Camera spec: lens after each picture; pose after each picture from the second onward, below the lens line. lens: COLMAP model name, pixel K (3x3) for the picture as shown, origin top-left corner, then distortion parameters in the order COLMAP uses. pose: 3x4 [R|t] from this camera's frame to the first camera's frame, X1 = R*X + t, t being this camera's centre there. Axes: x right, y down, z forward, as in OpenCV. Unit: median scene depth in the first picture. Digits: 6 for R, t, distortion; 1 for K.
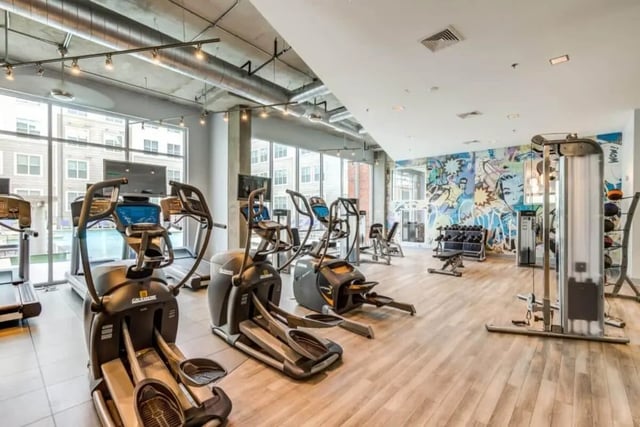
lens RADIAL K [[299.4, 0, 319.5], [0, 299.4, 212.9], [0, 0, 1]] dist [0.000591, -0.000352]
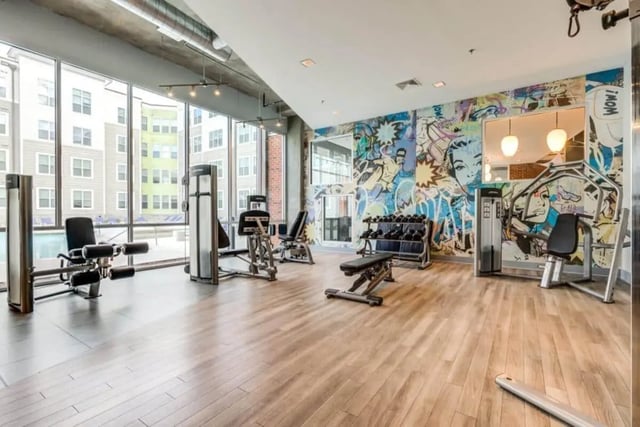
lens RADIAL K [[299.4, 0, 320.0], [0, 299.4, 213.3], [0, 0, 1]] dist [0.000591, -0.000352]
pose [[0.990970, -0.005489, 0.133970, 0.210188], [0.005393, 0.999985, 0.001074, 0.036006], [-0.133974, -0.000342, 0.990985, 0.351155]]
